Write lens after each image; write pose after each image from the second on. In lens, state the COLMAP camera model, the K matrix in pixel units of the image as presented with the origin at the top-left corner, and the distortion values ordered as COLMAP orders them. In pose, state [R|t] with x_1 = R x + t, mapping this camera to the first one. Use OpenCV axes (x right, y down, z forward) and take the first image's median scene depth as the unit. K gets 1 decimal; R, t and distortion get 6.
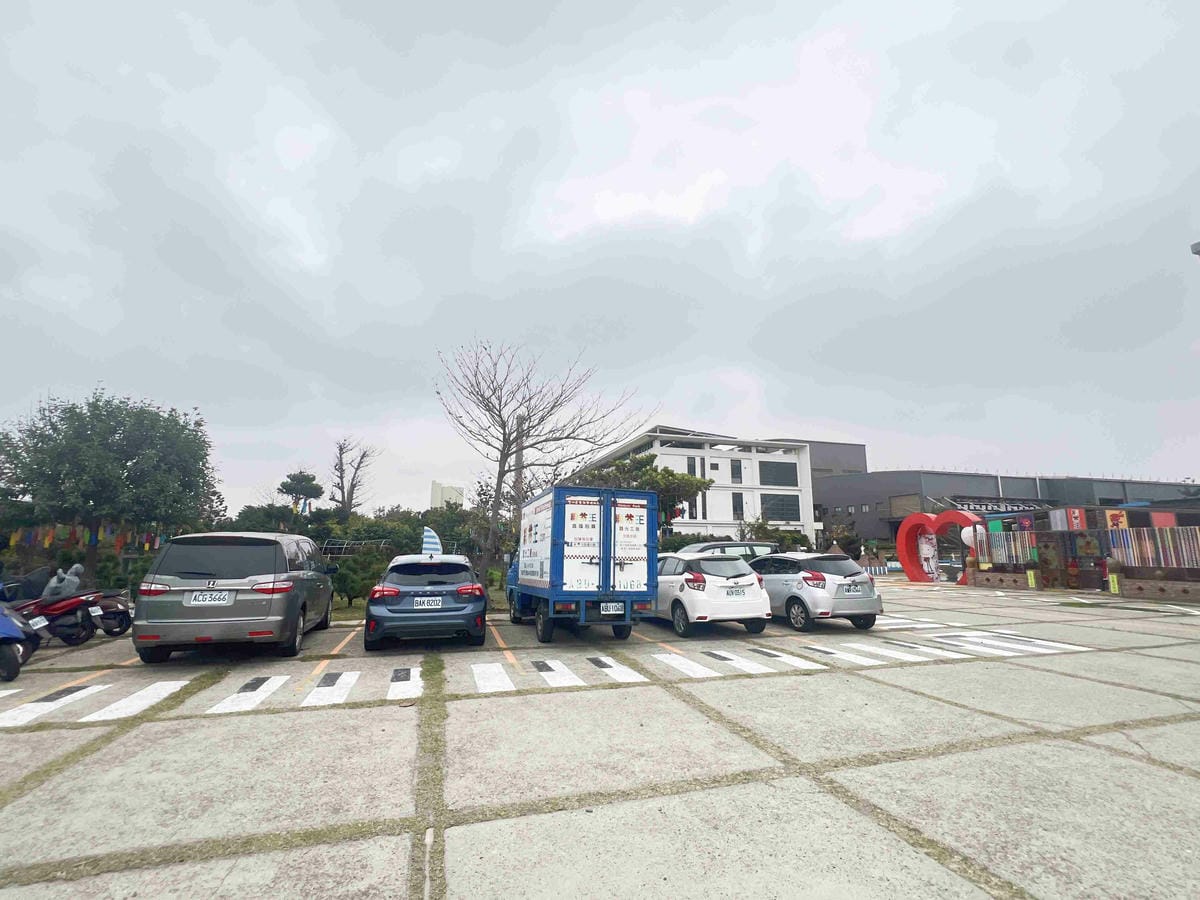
lens RADIAL K [[538.7, 0, 605.3], [0, 538.7, 449.8], [0, 0, 1]] dist [-0.002979, -0.000231]
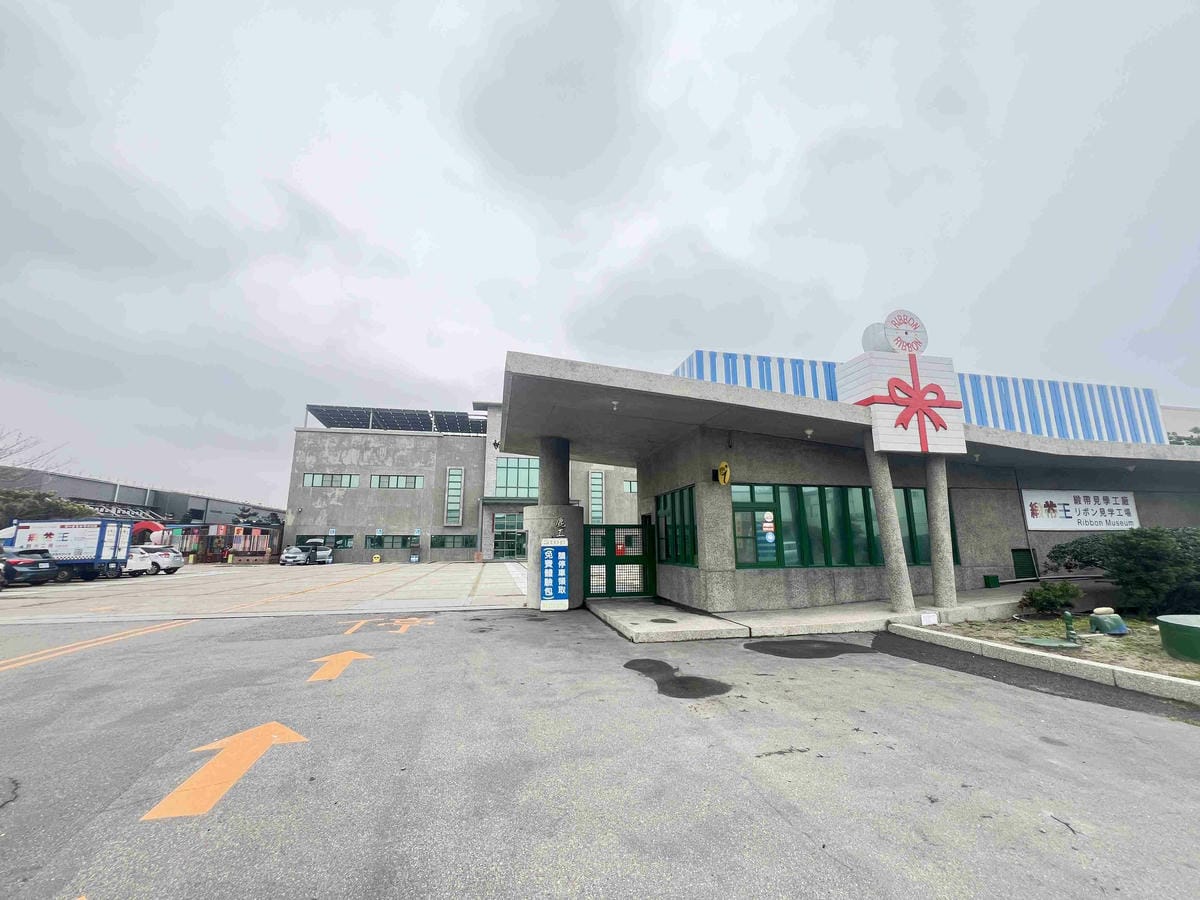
lens RADIAL K [[483.1, 0, 602.1], [0, 483.1, 451.9], [0, 0, 1]] dist [-0.001750, -0.000331]
pose [[0.080747, 0.184496, 0.979511, -1.051471], [-0.176725, 0.969800, -0.168098, -0.132388], [-0.980943, -0.159530, 0.110914, -0.734646]]
